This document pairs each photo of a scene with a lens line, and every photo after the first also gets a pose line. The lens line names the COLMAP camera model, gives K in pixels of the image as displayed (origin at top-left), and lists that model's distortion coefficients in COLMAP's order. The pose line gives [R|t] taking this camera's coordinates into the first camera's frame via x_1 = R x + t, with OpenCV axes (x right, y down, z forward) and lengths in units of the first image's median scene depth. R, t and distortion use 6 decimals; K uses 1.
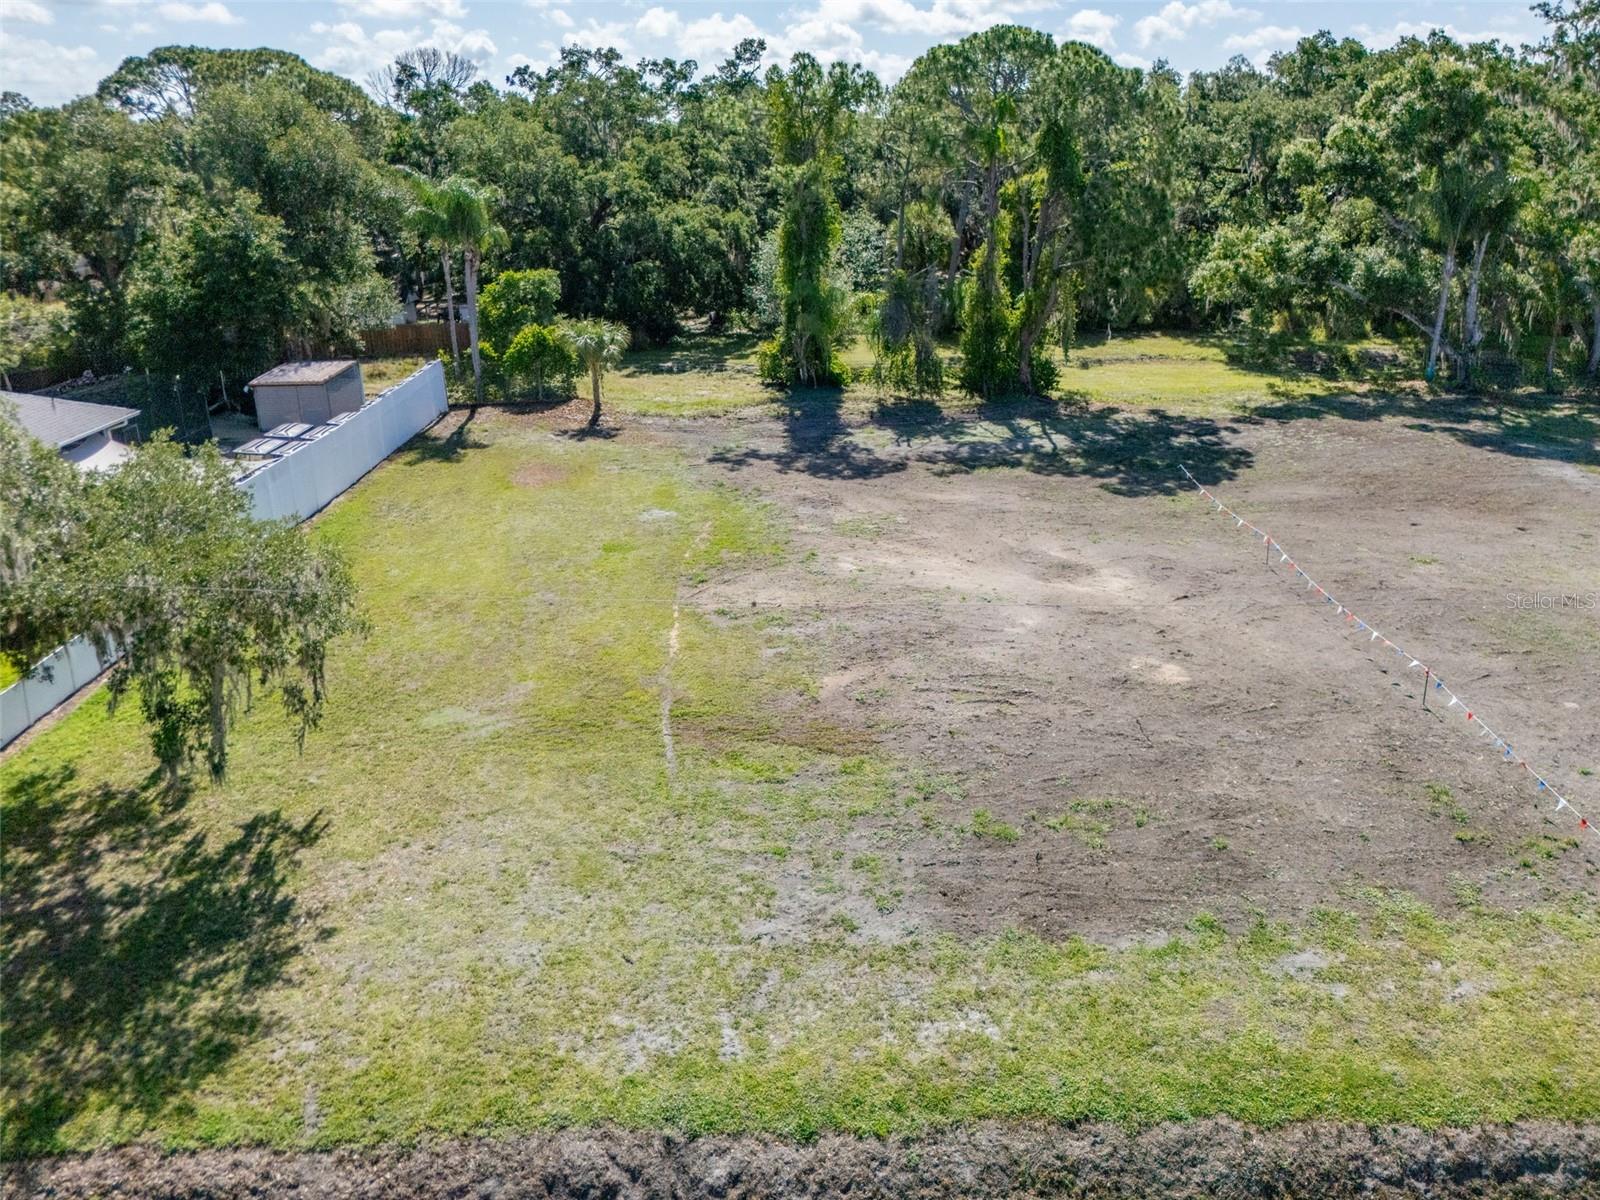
lens RADIAL K [[1183.3, 0, 820.6], [0, 1183.3, 591.3], [0, 0, 1]] dist [0.062159, -0.052858]
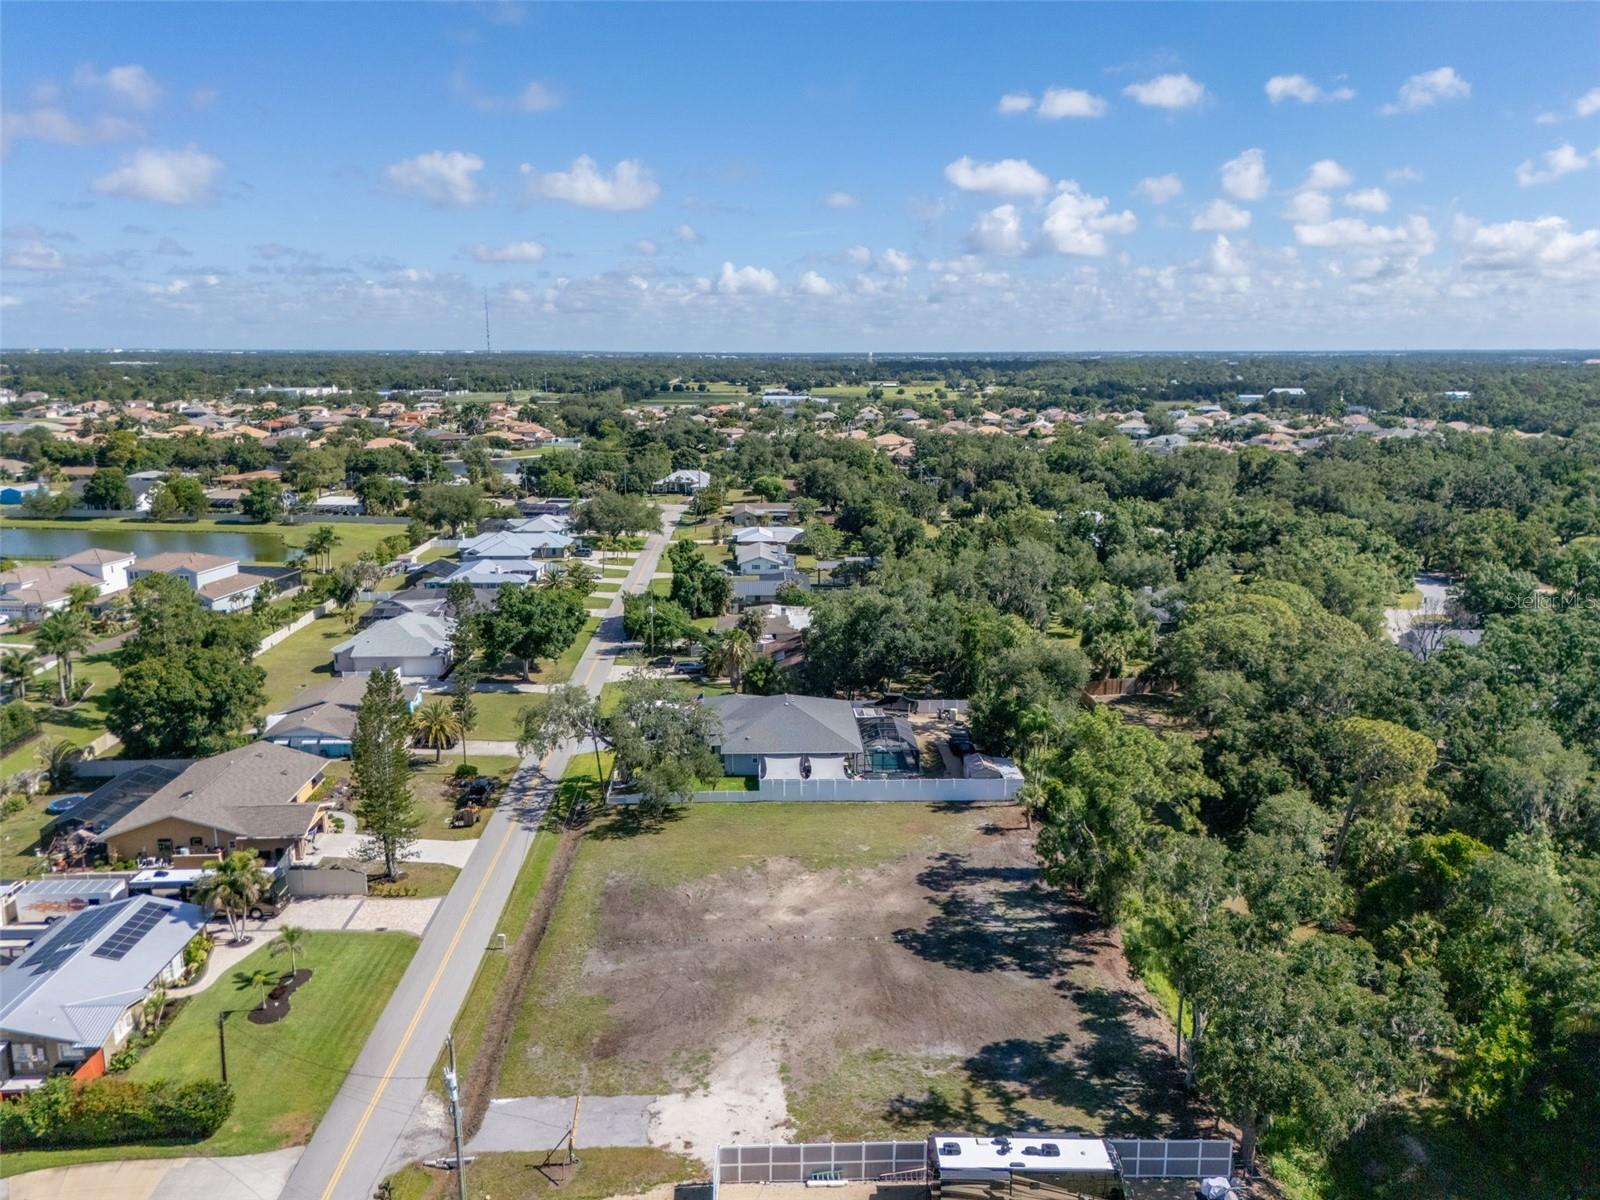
lens RADIAL K [[1183.3, 0, 805.7], [0, 1183.3, 615.3], [0, 0, 1]] dist [0.062159, -0.052858]
pose [[0.021621, 0.232560, -0.972342, 1.869774], [-0.356016, 0.910606, 0.209878, -0.843172], [0.934230, 0.341632, 0.102483, 0.311586]]
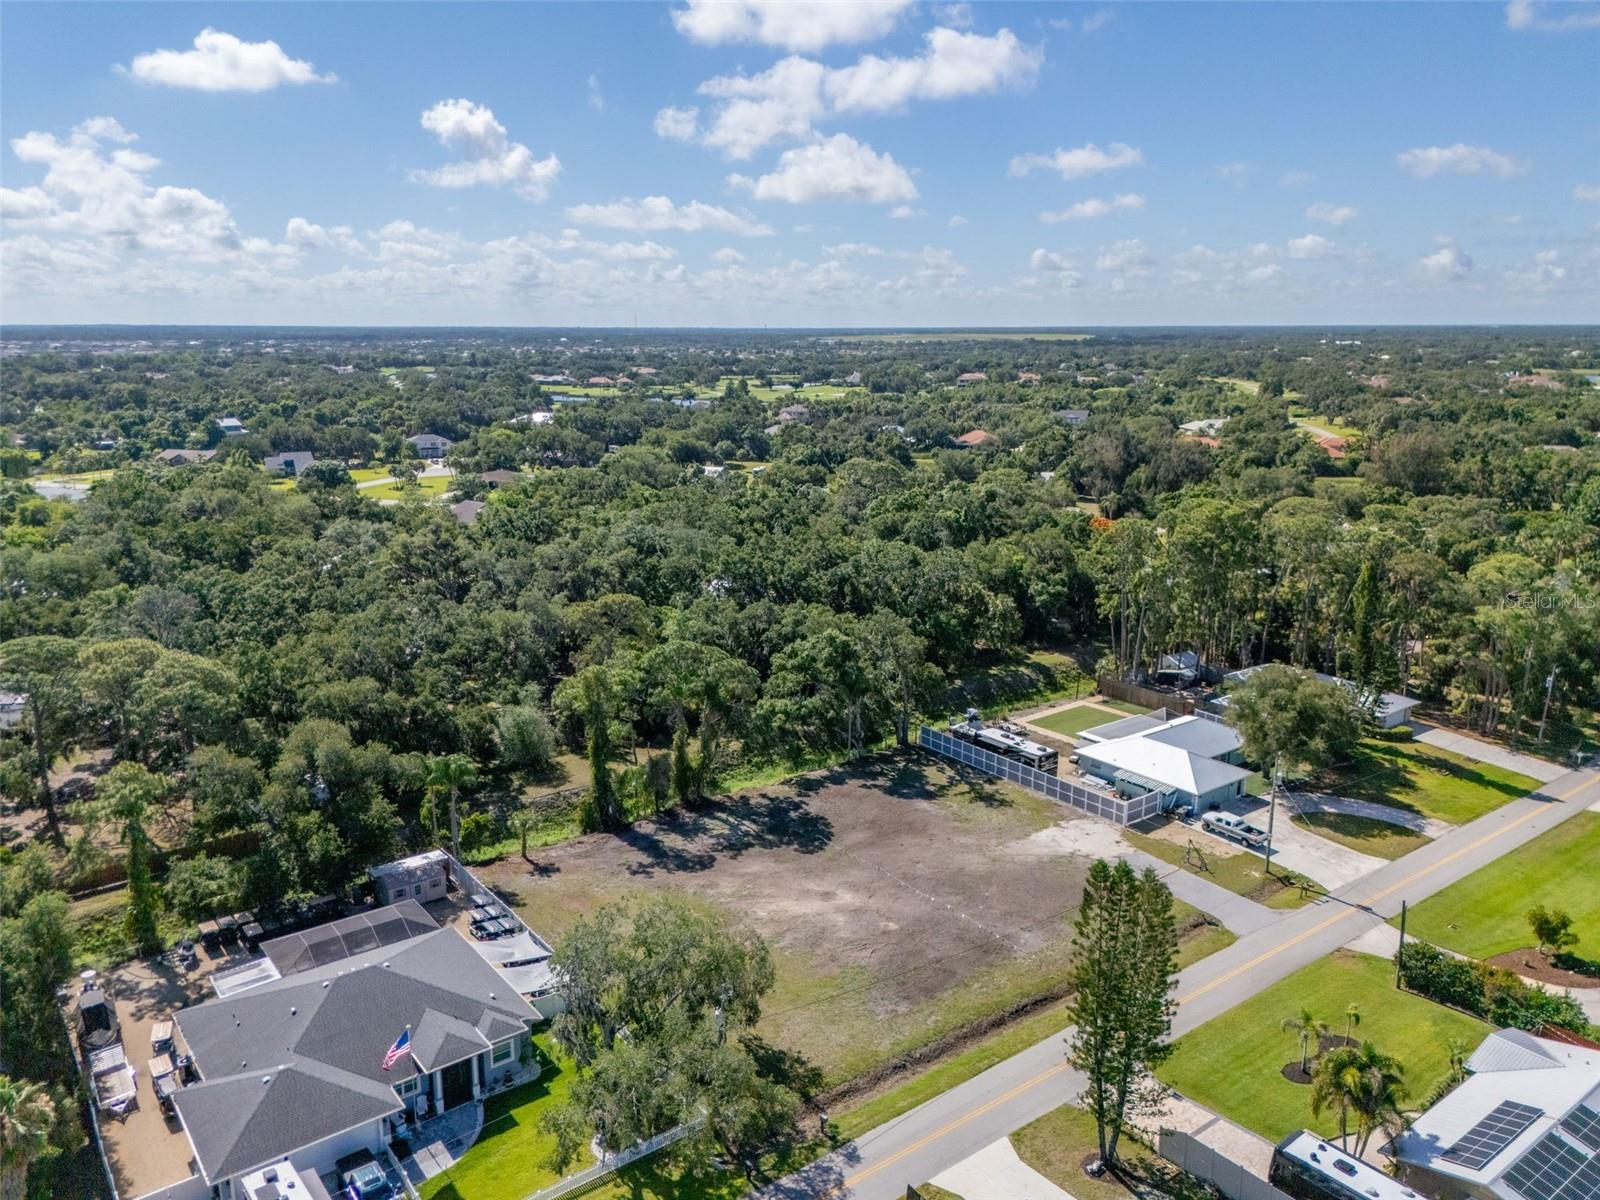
lens RADIAL K [[1183.3, 0, 794.5], [0, 1183.3, 609.3], [0, 0, 1]] dist [0.062159, -0.052858]
pose [[0.810681, -0.127773, 0.571376, -0.956575], [0.200113, 0.977594, -0.065312, -0.352621], [-0.550229, 0.167287, 0.818085, -0.974952]]
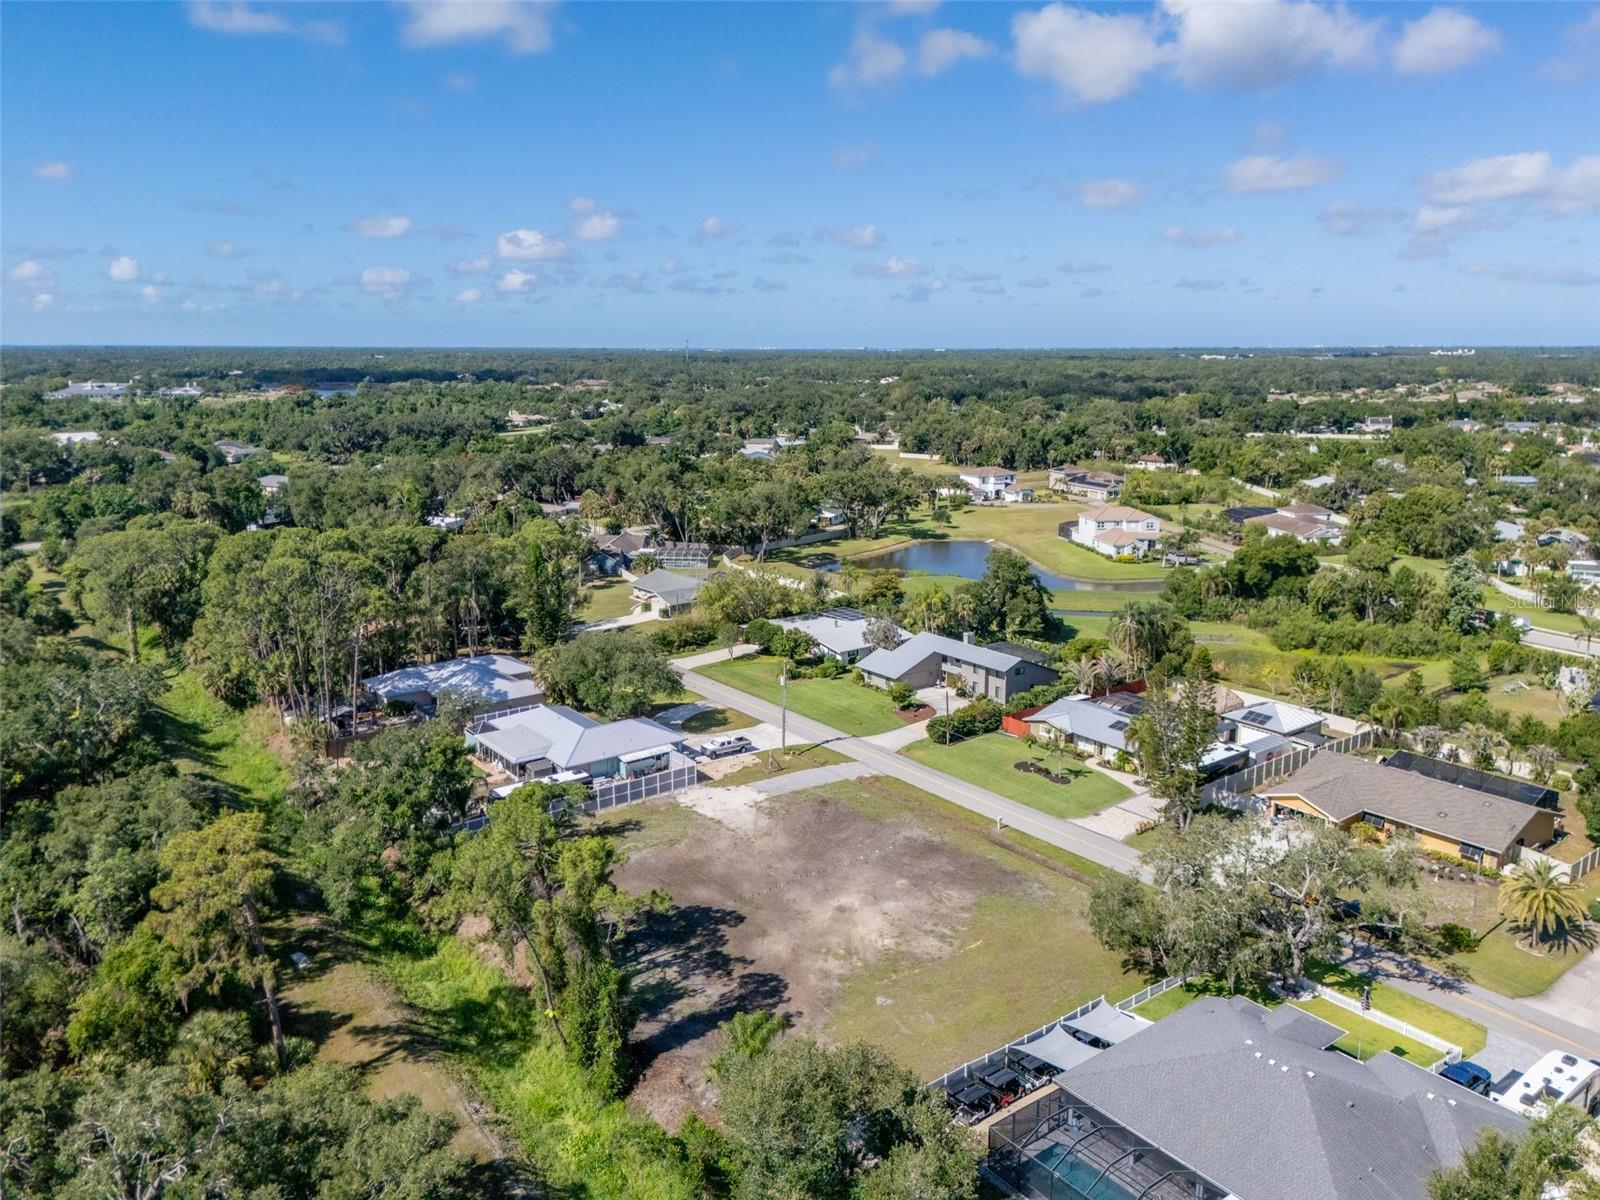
lens RADIAL K [[1183.3, 0, 788.7], [0, 1183.3, 615.5], [0, 0, 1]] dist [0.062159, -0.052858]
pose [[-0.583383, -0.171091, 0.793973, -1.243960], [0.292501, 0.867710, 0.401900, -1.211516], [-0.757699, 0.466699, -0.456163, 1.373646]]
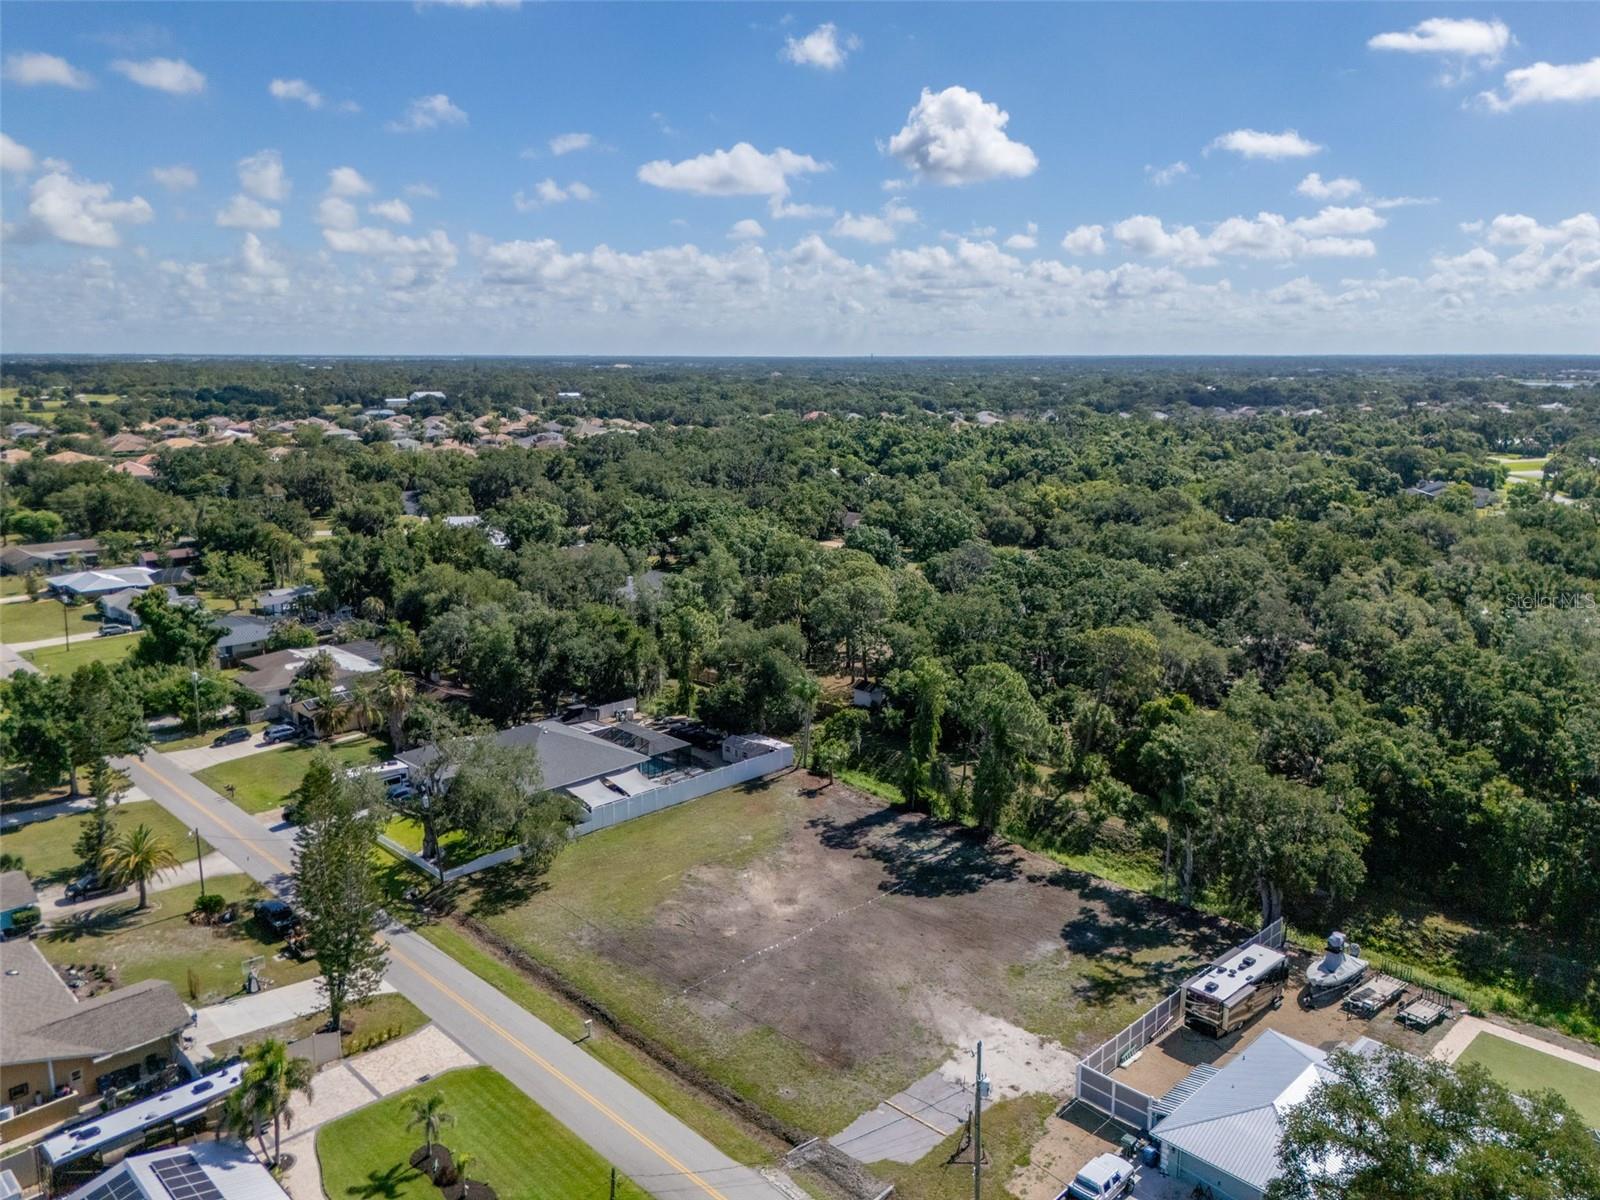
lens RADIAL K [[1183.3, 0, 801.3], [0, 1183.3, 611.6], [0, 0, 1]] dist [0.062159, -0.052858]
pose [[0.689767, 0.167019, -0.704504, 1.447012], [-0.264147, 0.964013, -0.030079, -0.417504], [0.674127, 0.206840, 0.709063, -0.809568]]
